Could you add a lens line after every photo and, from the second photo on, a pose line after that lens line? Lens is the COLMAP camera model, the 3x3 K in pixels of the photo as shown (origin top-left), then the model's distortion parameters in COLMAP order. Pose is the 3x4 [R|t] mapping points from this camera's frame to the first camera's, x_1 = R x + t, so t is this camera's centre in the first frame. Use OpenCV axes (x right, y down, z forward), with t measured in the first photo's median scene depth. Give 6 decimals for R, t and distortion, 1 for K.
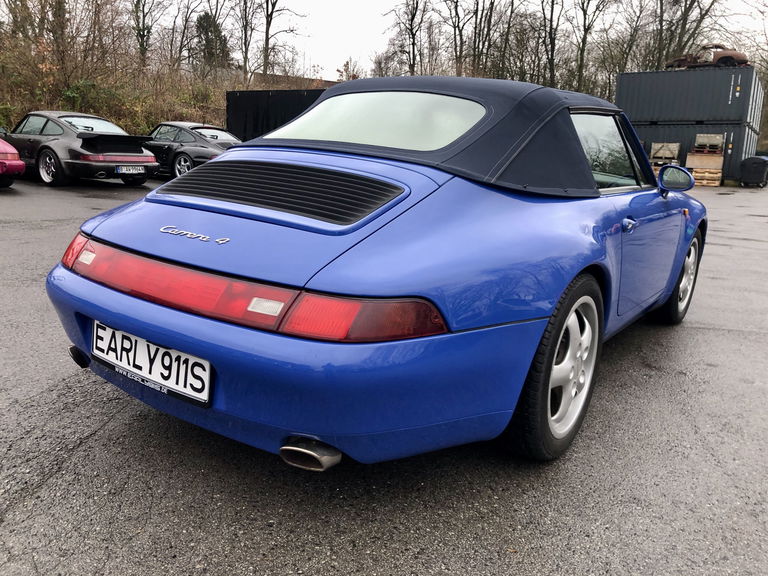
lens RADIAL K [[632.6, 0, 384.0], [0, 632.6, 288.0], [0, 0, 1]] dist [0.017358, -0.012679]
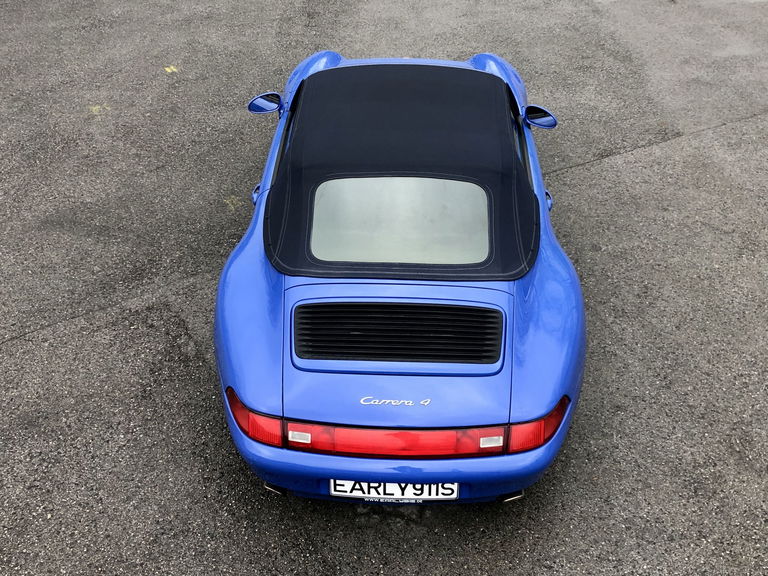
lens RADIAL K [[842.4, 0, 384.0], [0, 842.4, 288.0], [0, 0, 1]] dist [0.088108, -0.240696]
pose [[0.832525, -0.380685, 0.402470, -1.026732], [0.178433, 0.872042, 0.455745, -1.223104], [-0.524466, -0.307605, 0.793923, -0.431628]]
